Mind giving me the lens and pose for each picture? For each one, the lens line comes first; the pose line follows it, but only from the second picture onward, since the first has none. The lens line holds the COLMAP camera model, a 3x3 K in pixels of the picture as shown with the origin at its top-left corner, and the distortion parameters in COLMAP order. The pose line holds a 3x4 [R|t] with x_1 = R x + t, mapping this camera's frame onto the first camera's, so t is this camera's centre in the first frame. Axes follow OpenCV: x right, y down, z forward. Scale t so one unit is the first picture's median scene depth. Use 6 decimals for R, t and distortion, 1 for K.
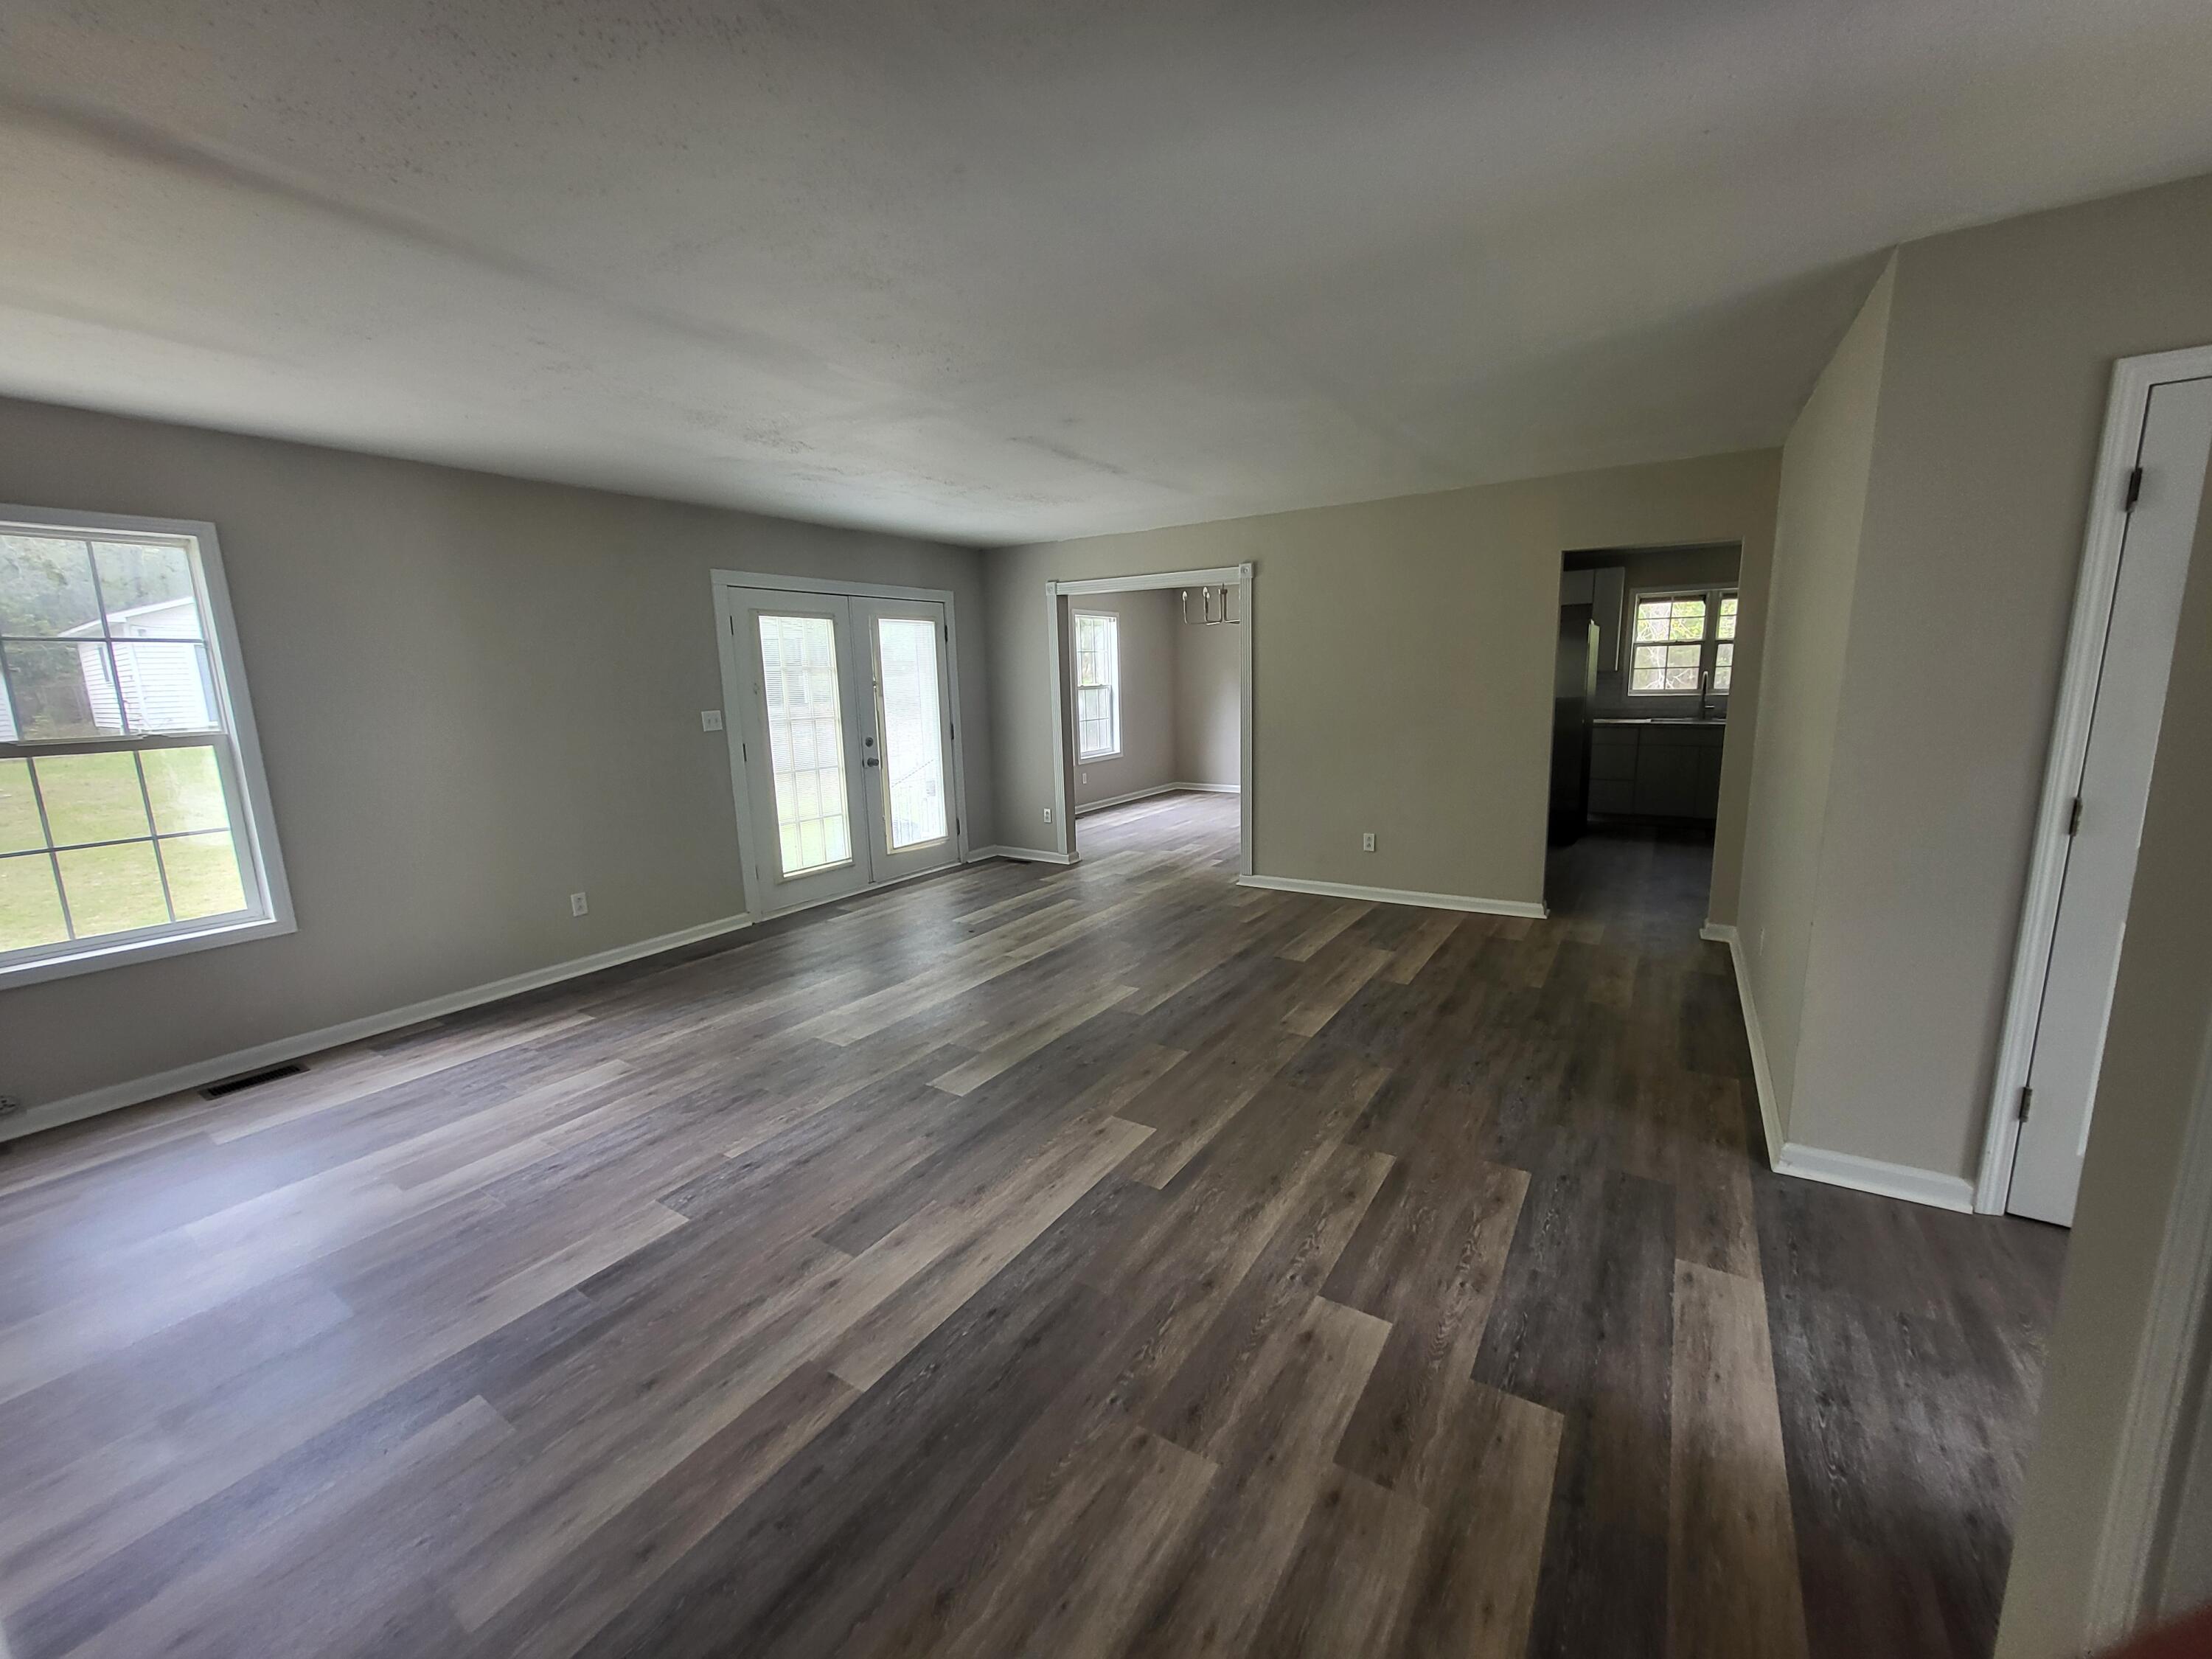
lens RADIAL K [[878.1, 0, 1129.2], [0, 878.1, 819.3], [0, 0, 1]] dist [0.000900, -0.000308]
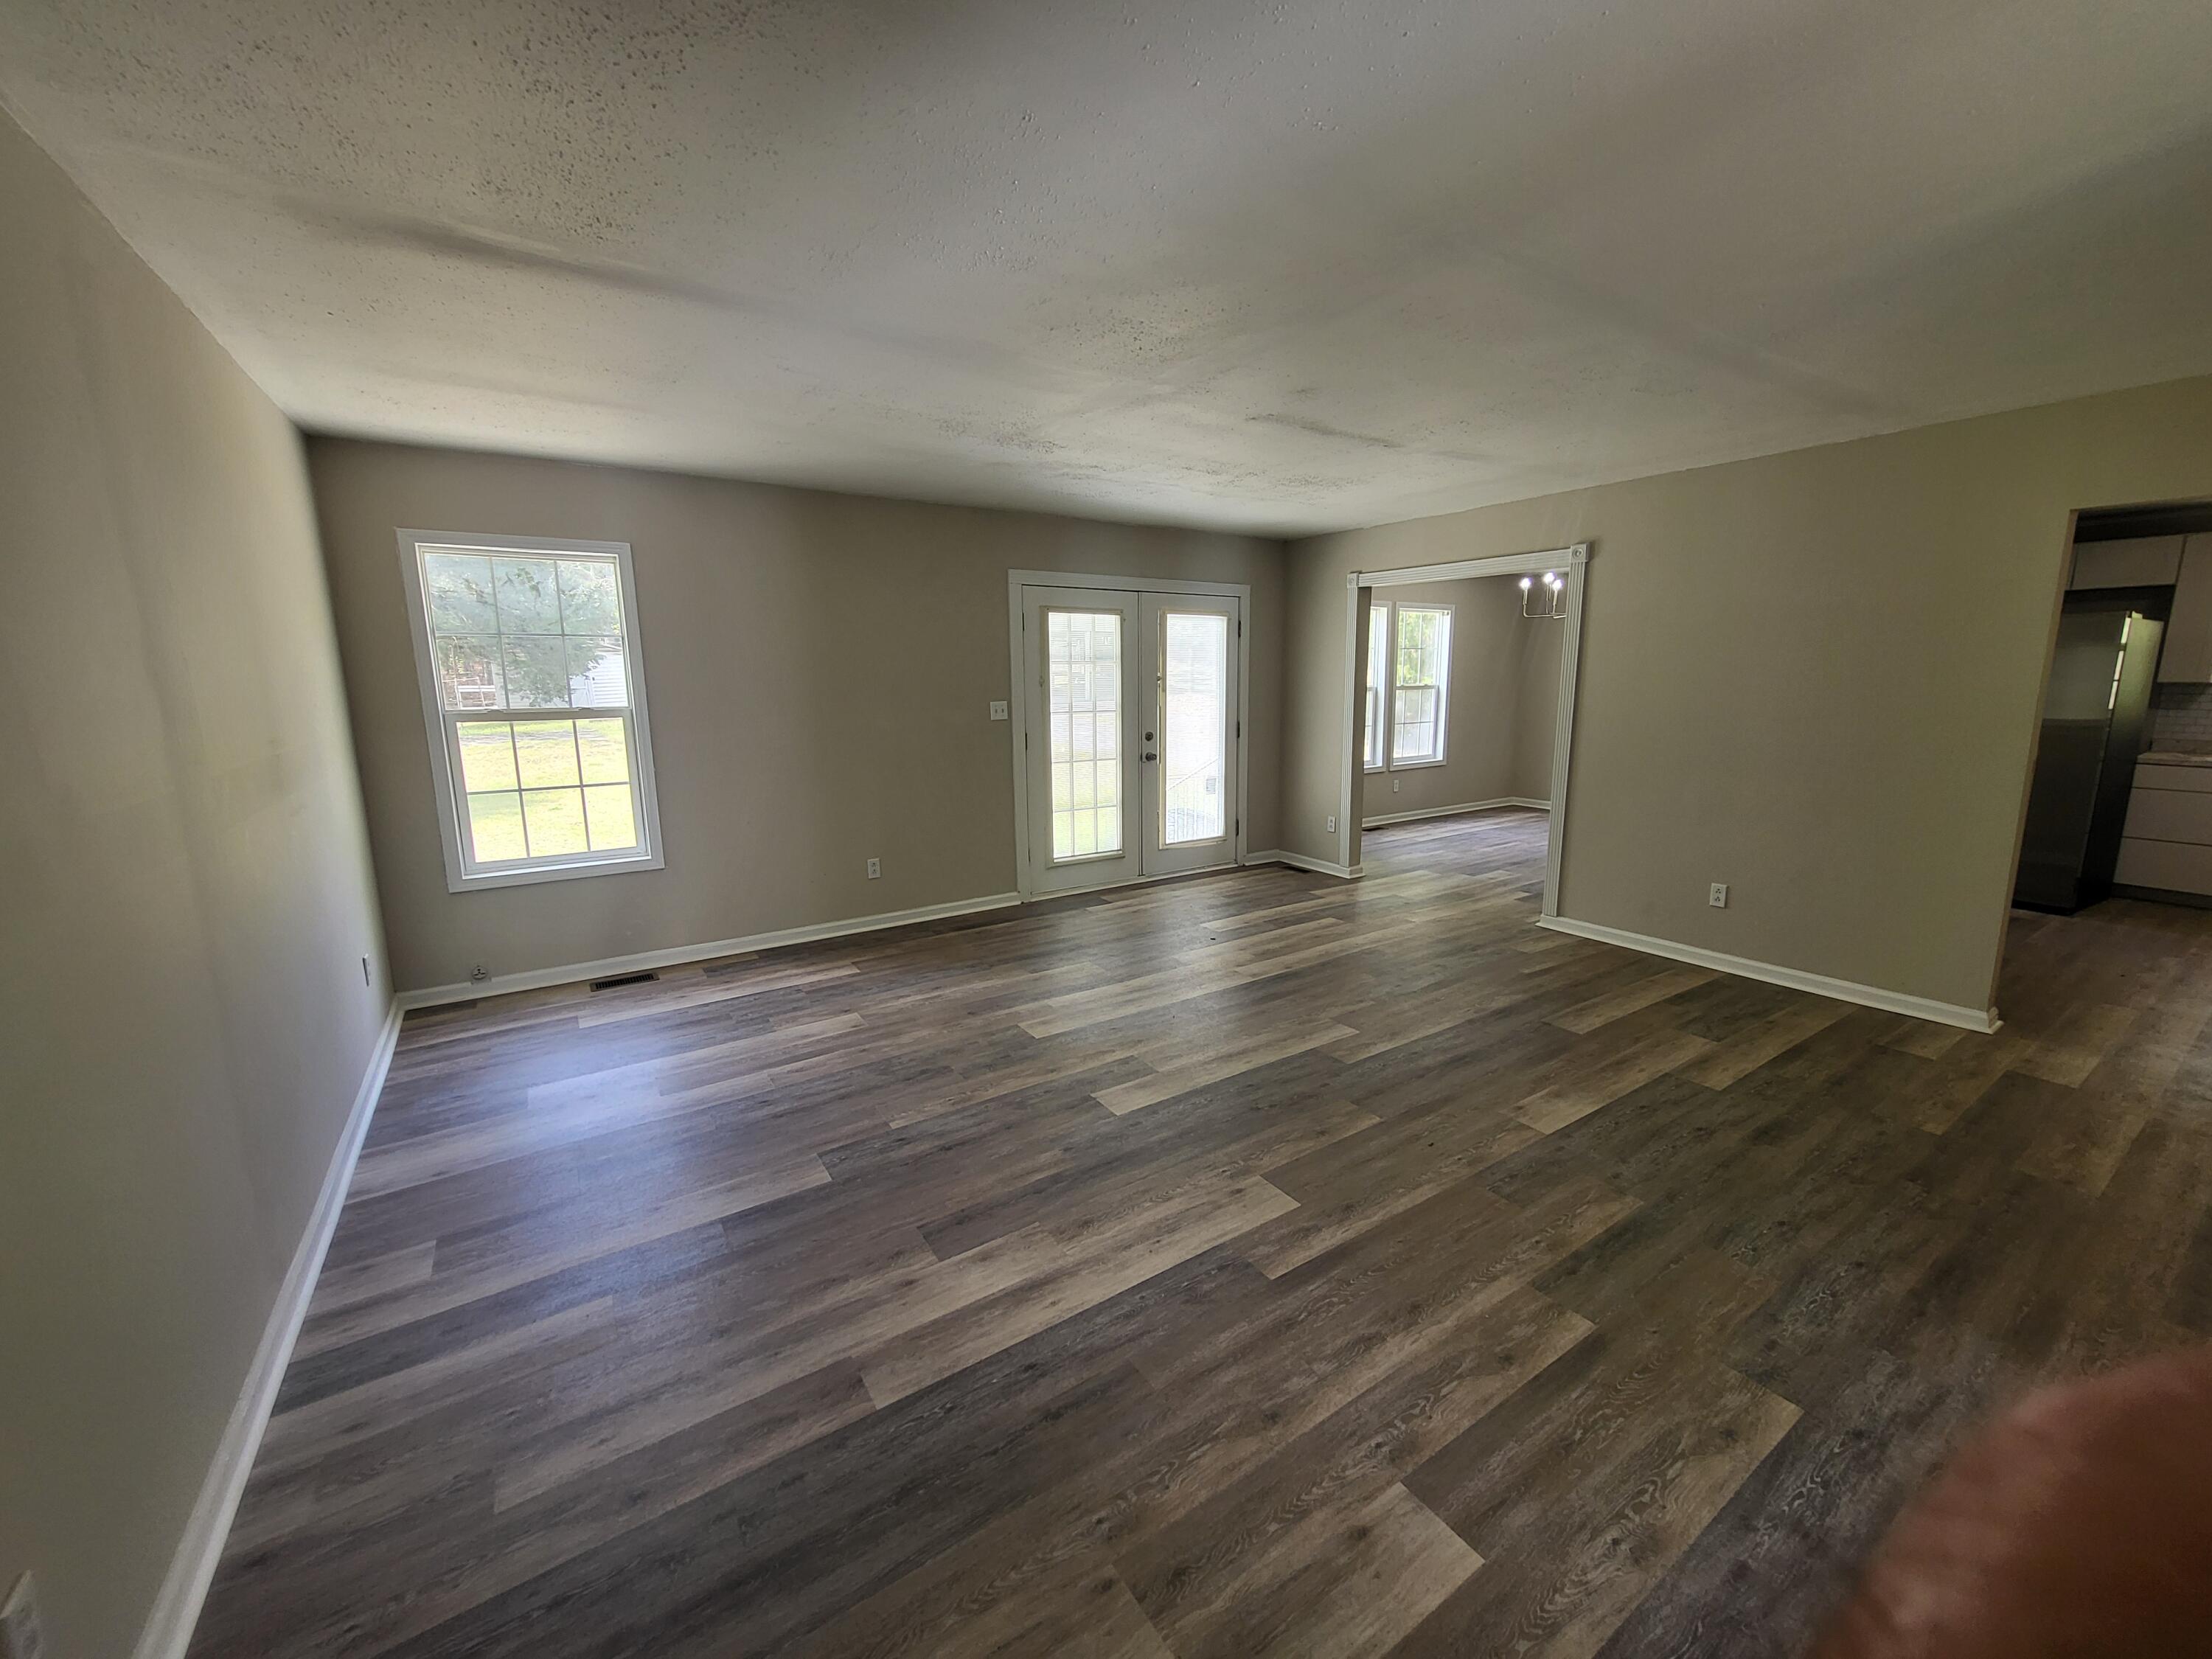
lens RADIAL K [[879.1, 0, 1126.7], [0, 879.1, 822.2], [0, 0, 1]] dist [-0.000070, -0.000417]
pose [[0.914862, 0.086844, -0.394317, 0.144047], [-0.082739, 0.996193, 0.027435, -0.026015], [0.395198, 0.007526, 0.918565, 0.103799]]
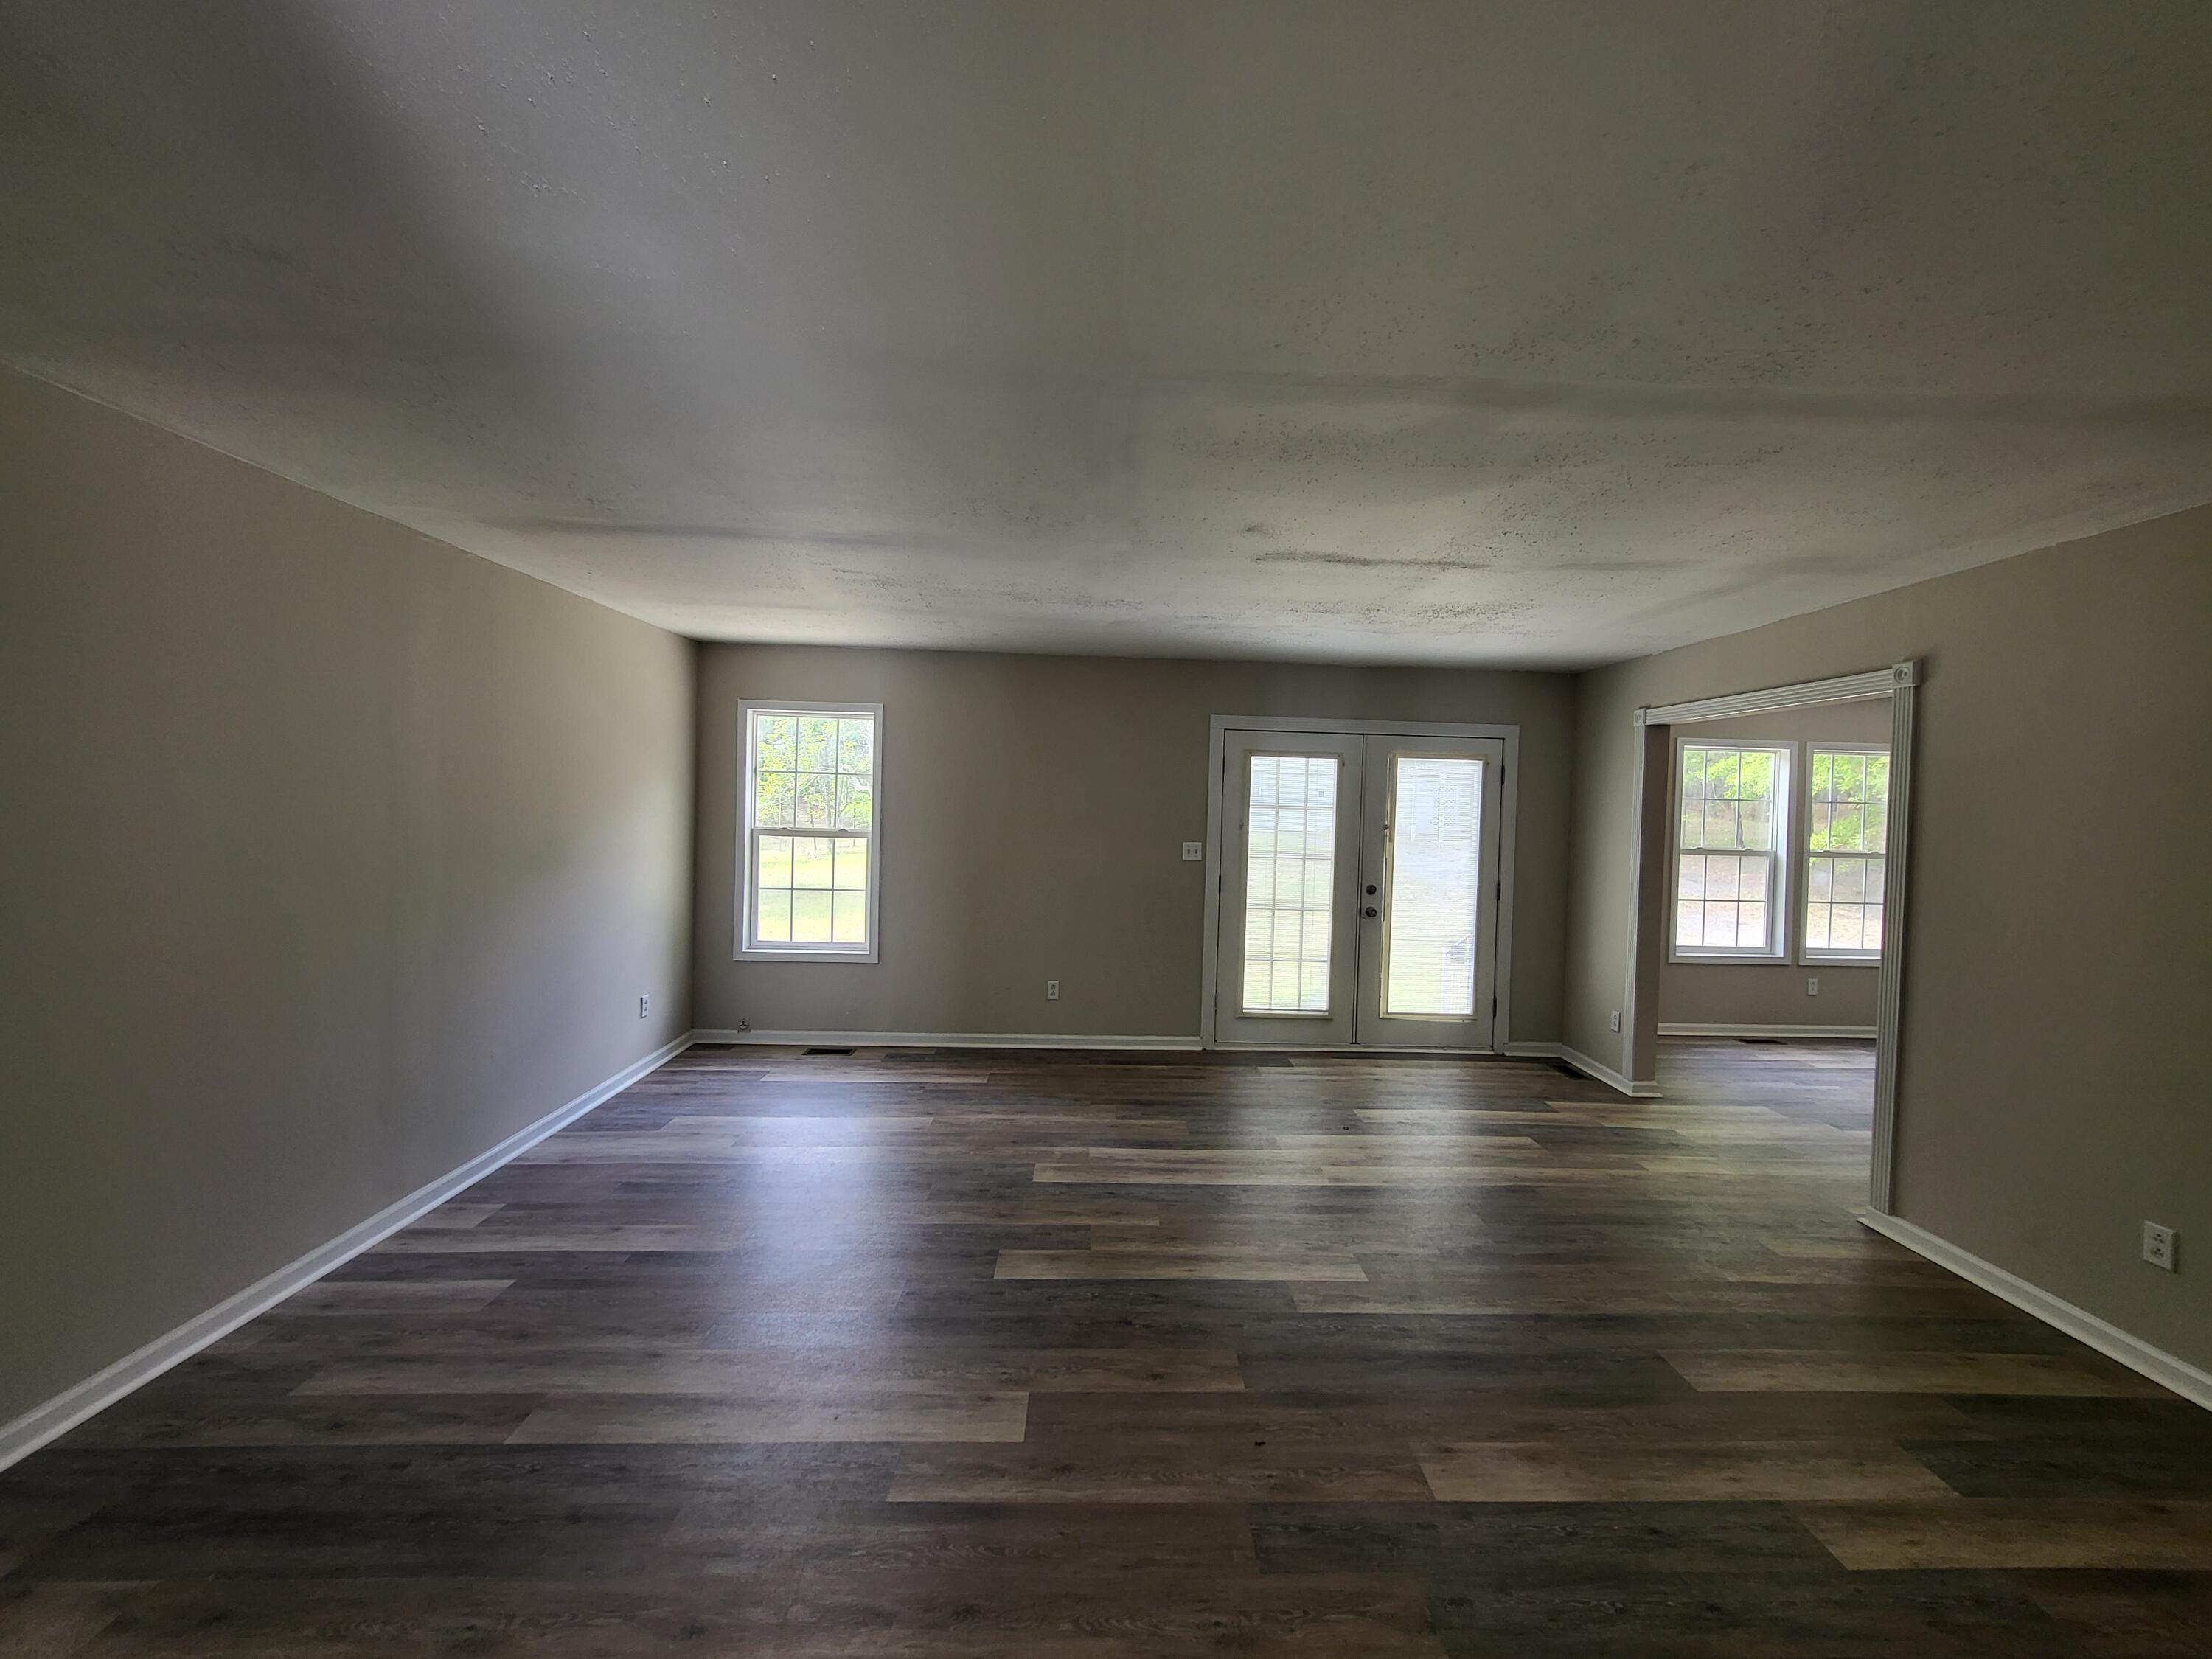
lens RADIAL K [[878.1, 0, 1129.2], [0, 878.1, 819.3], [0, 0, 1]] dist [0.000900, -0.000308]
pose [[0.559643, 0.054539, -0.826937, 0.522189], [-0.177720, 0.982516, -0.055475, -0.106494], [0.809454, 0.178010, 0.559551, 0.445846]]
